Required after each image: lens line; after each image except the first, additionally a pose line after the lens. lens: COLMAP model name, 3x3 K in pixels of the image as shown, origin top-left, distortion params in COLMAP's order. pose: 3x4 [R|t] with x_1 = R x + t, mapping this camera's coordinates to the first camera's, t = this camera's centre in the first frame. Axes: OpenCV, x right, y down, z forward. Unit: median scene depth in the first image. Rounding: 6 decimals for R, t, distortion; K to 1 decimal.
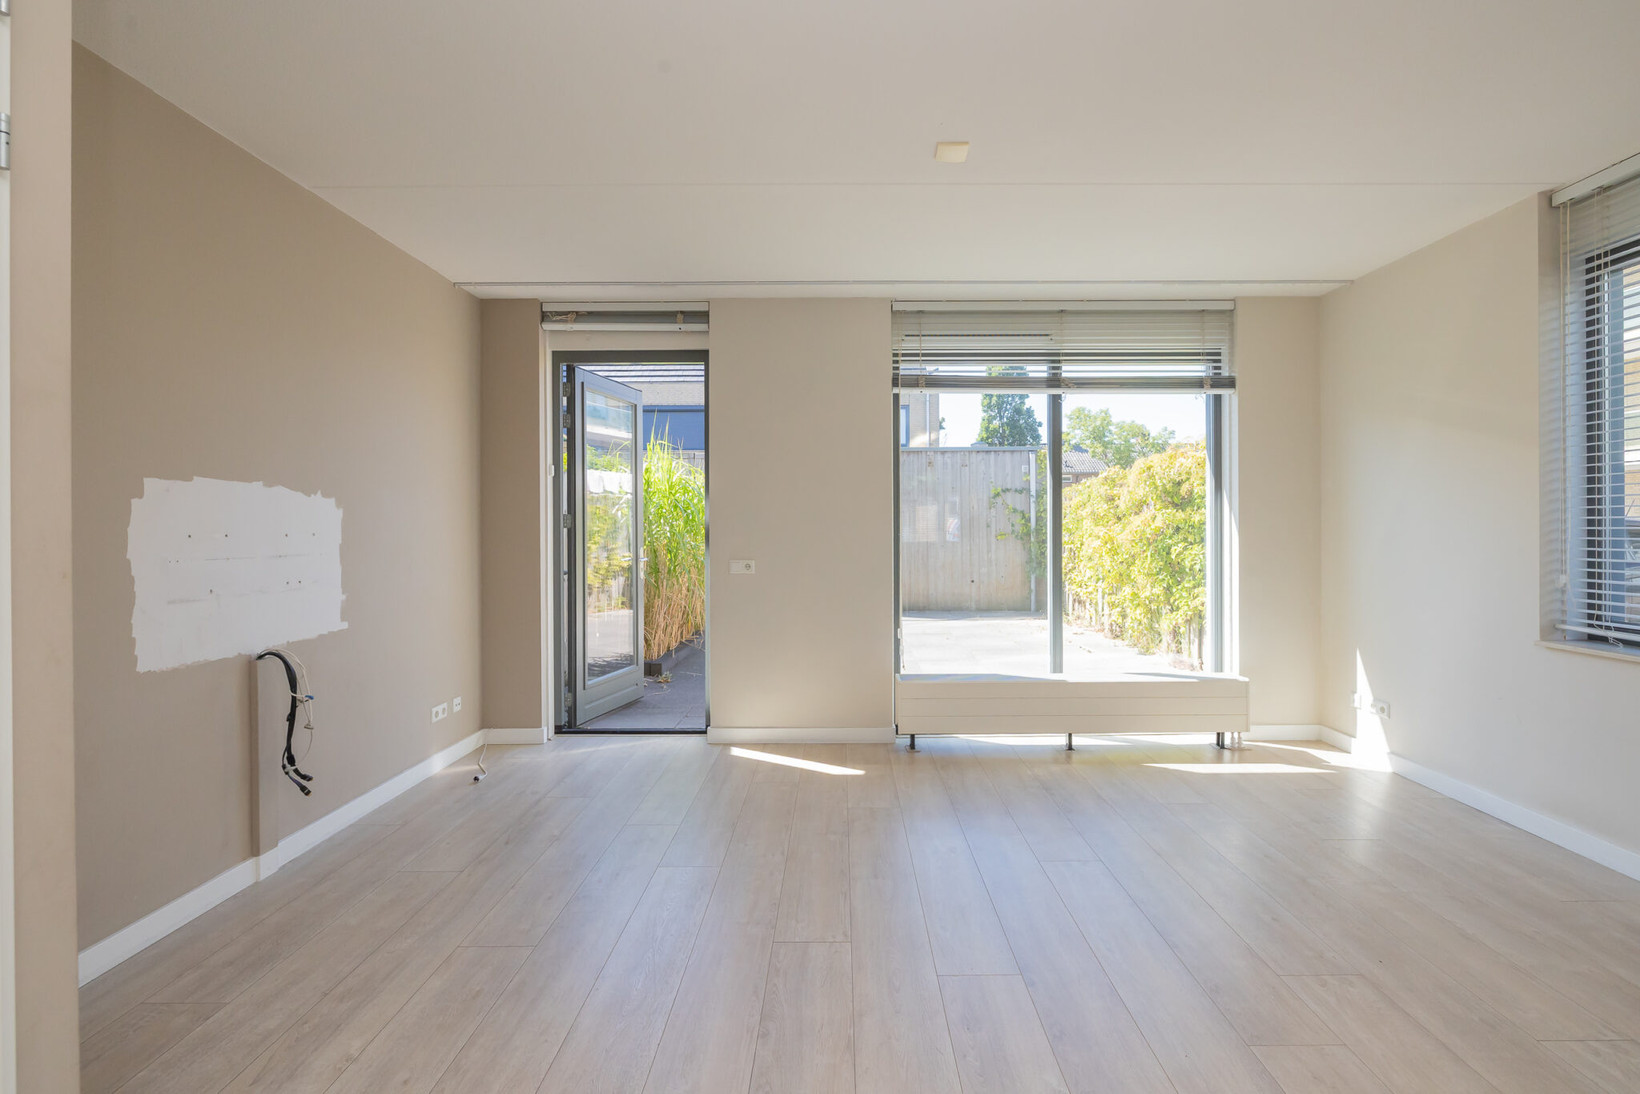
lens RADIAL K [[752.7, 0, 837.4], [0, 752.7, 544.3], [0, 0, 1]] dist [-0.006840, -0.001652]
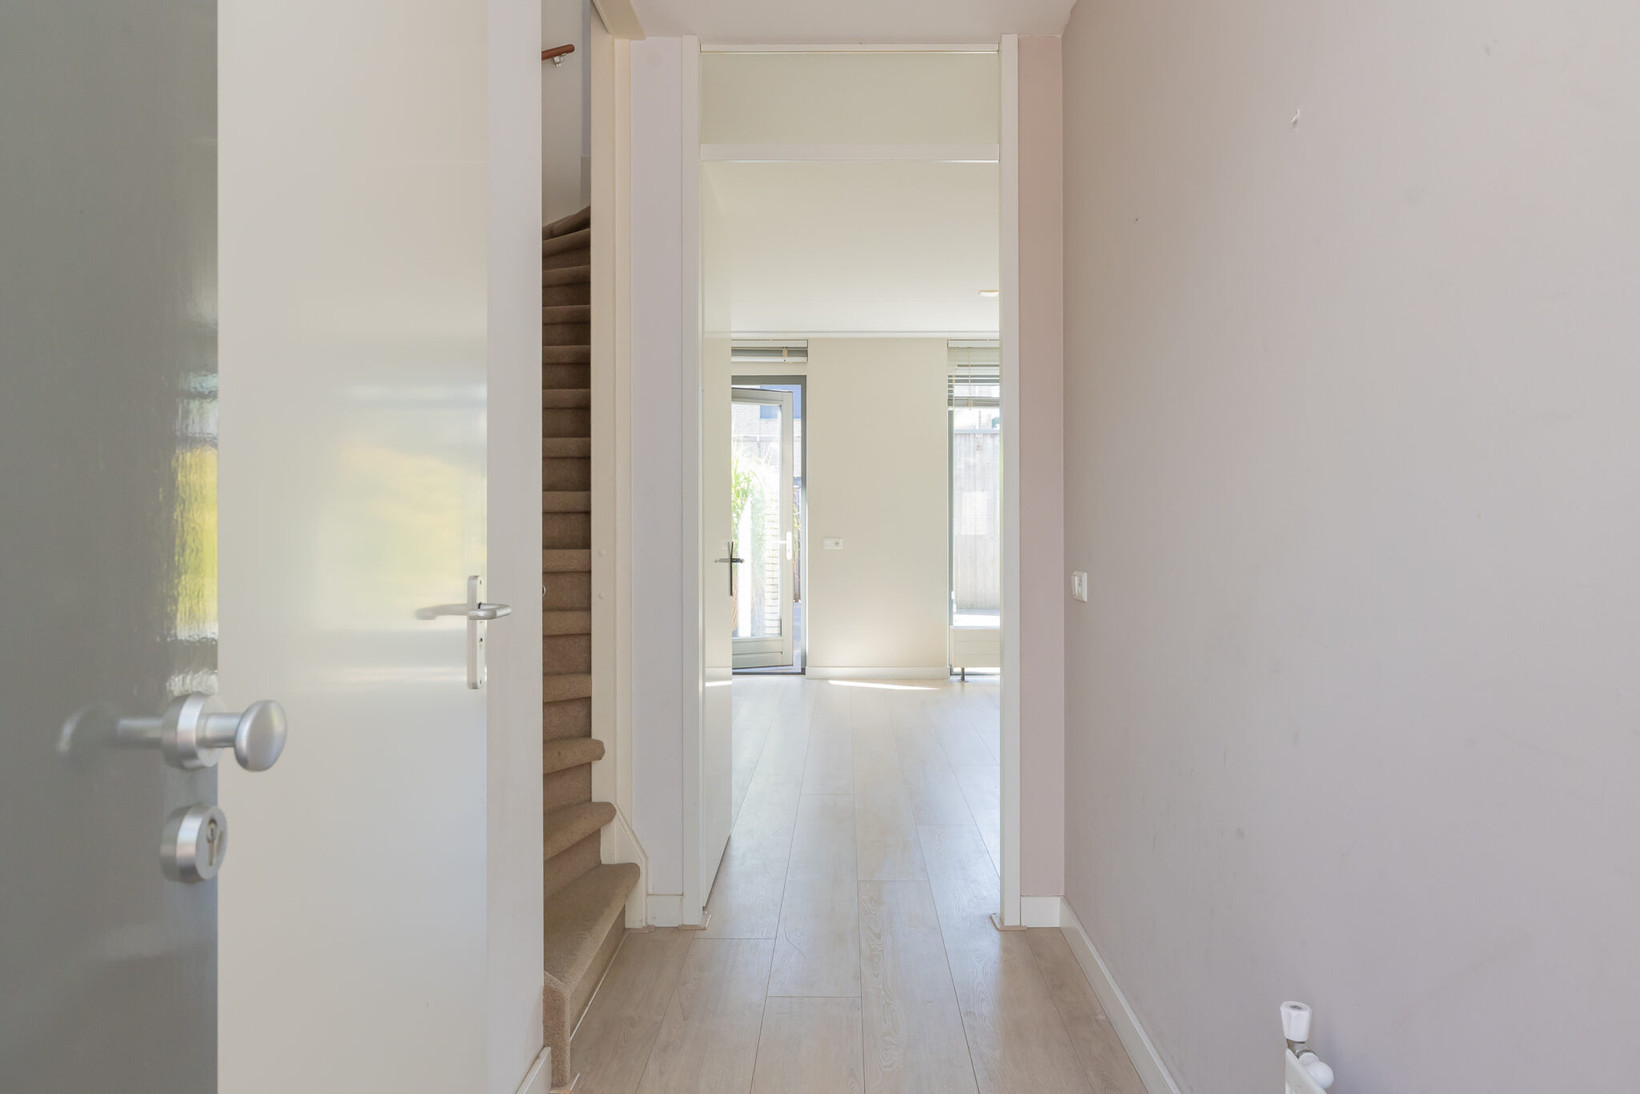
lens RADIAL K [[1148.0, 0, 833.6], [0, 1148.0, 529.8], [0, 0, 1]] dist [0.000467, 0.000020]
pose [[0.999984, 0.002846, -0.004926, -0.113486], [-0.002920, 0.999880, -0.015187, 0.035451], [0.004882, 0.015201, 0.999873, -0.974383]]
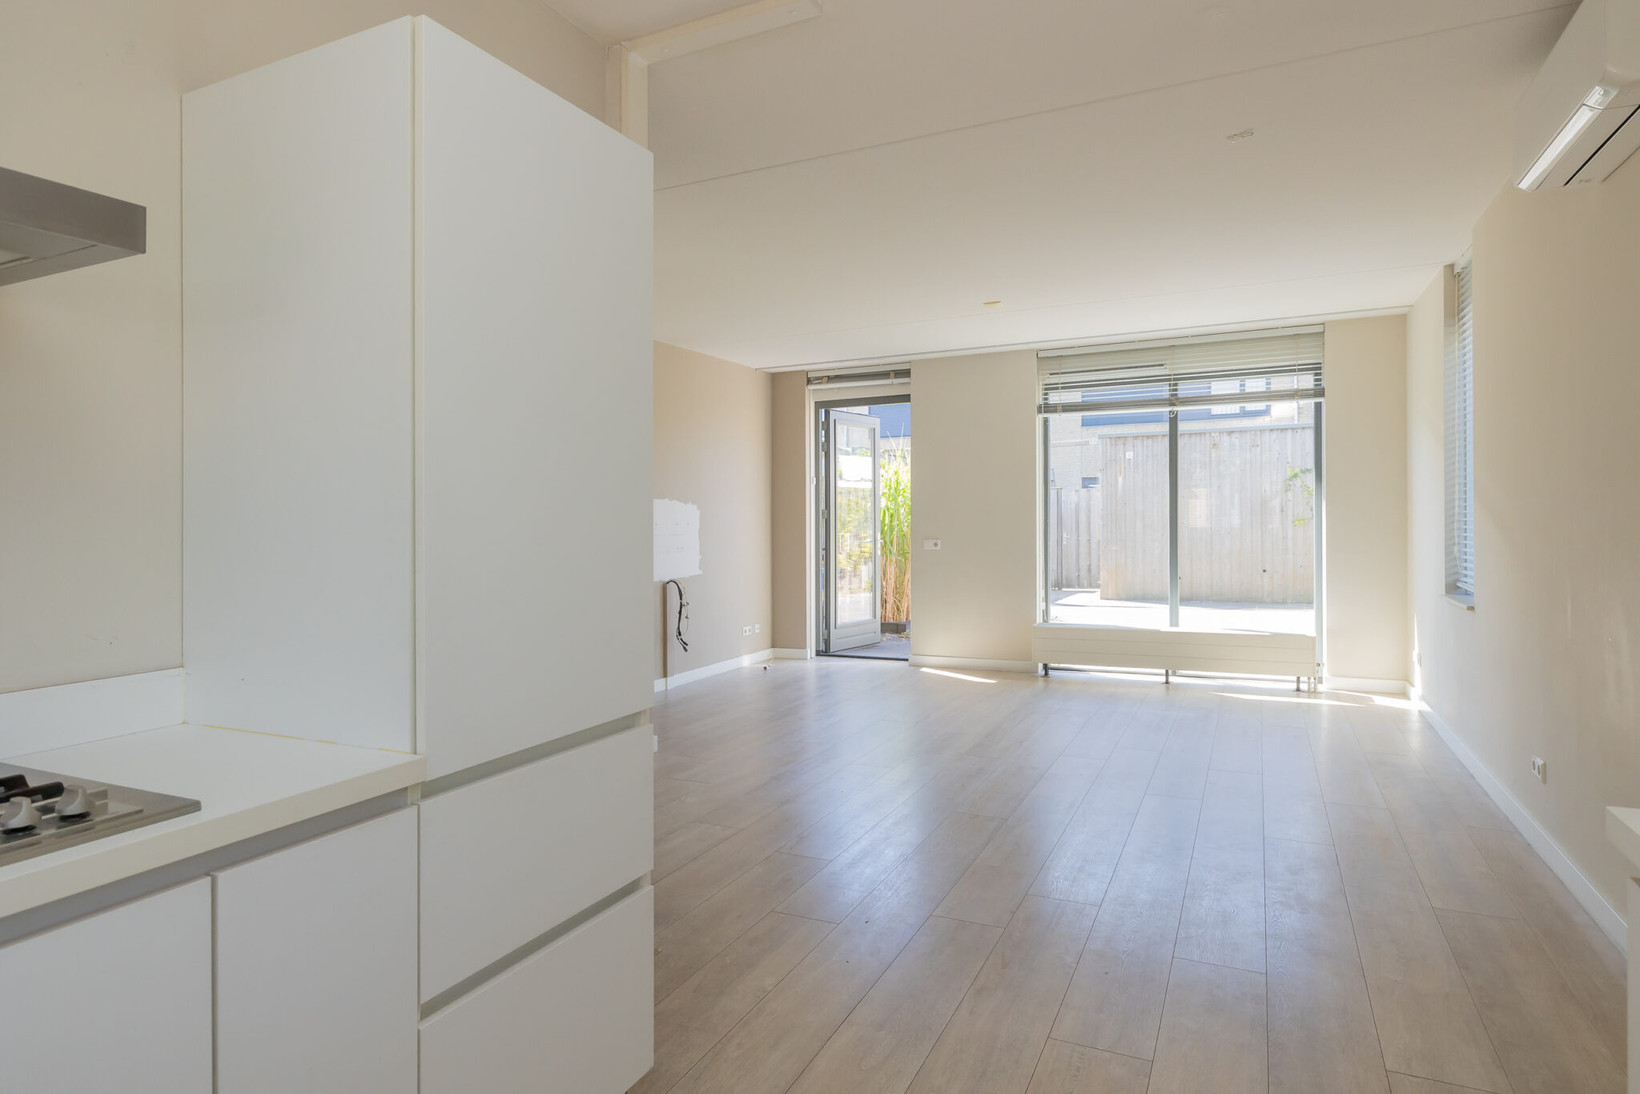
lens RADIAL K [[926.6, 0, 794.6], [0, 926.6, 531.1], [0, 0, 1]] dist [0.017337, -0.000236]
pose [[0.896865, -0.004139, -0.442284, 0.416786], [0.002127, 0.999985, -0.005045, 0.012293], [0.442299, 0.003584, 0.896861, -0.701925]]
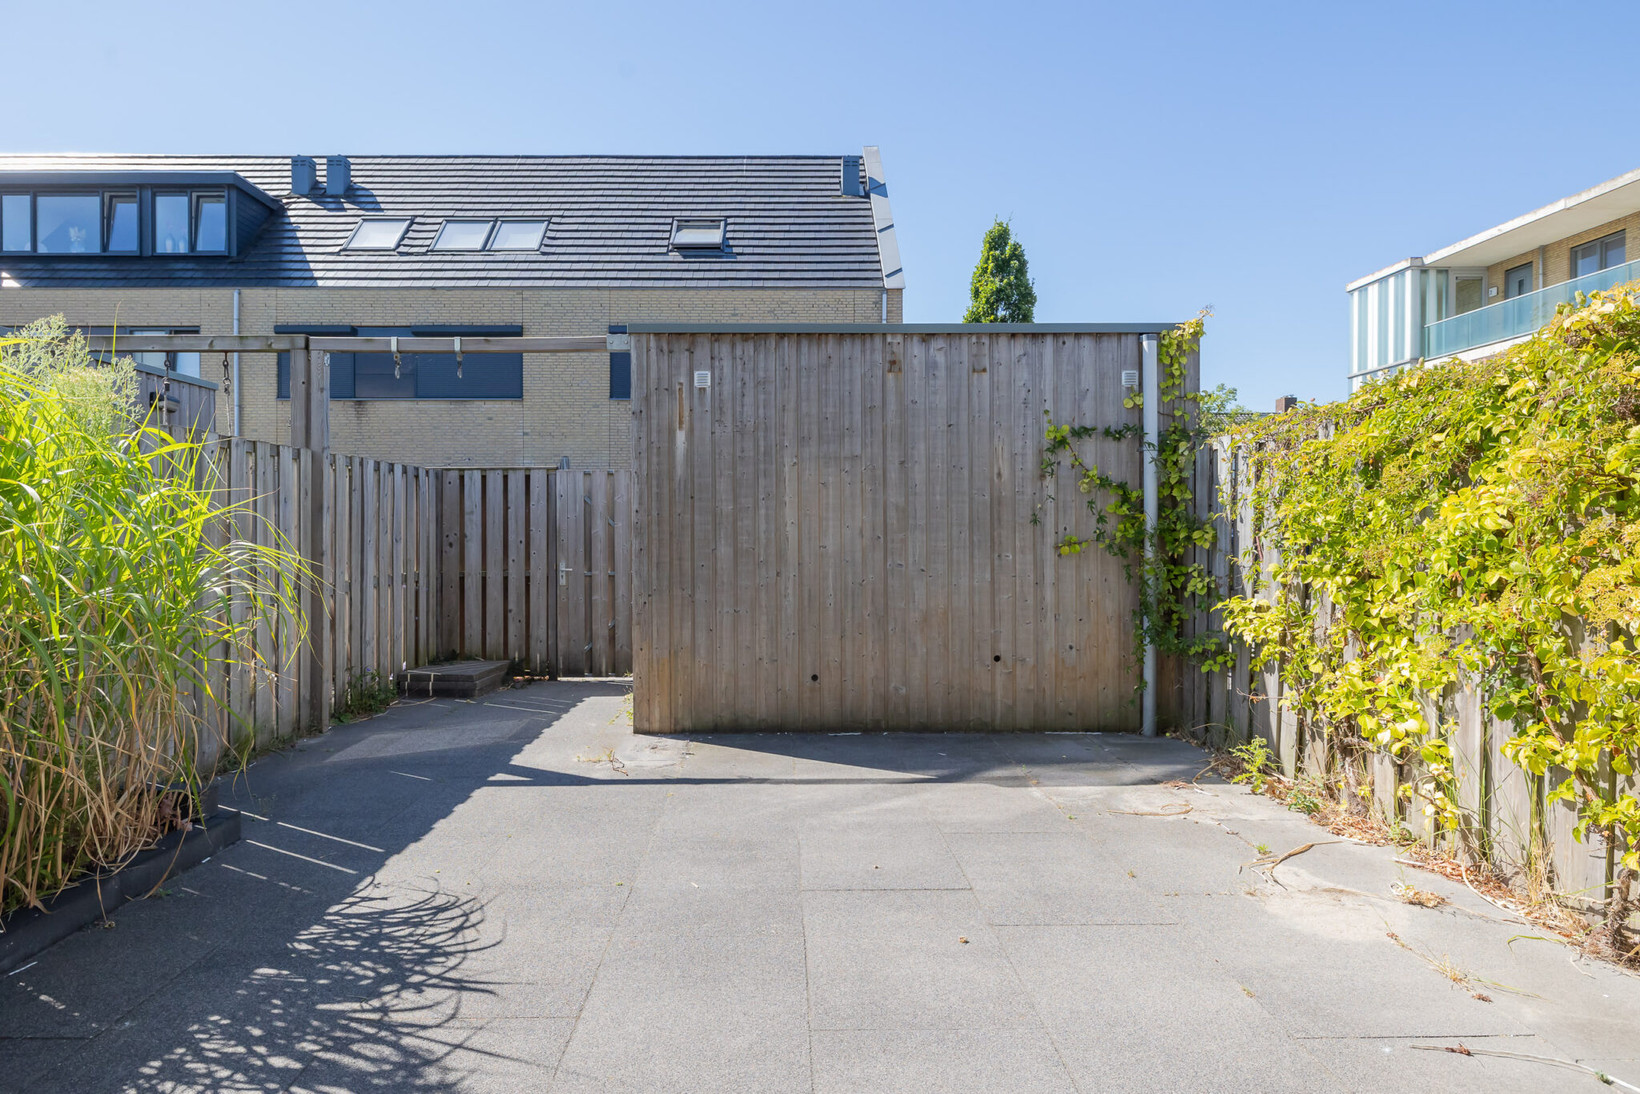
lens RADIAL K [[926.6, 0, 814.5], [0, 926.6, 554.0], [0, 0, 1]] dist [0.017337, -0.000236]
pose [[0.998848, 0.002673, 0.047911, 0.144943], [-0.003023, 0.999969, 0.007236, -0.024736], [-0.047891, -0.007373, 0.998825, 1.274056]]
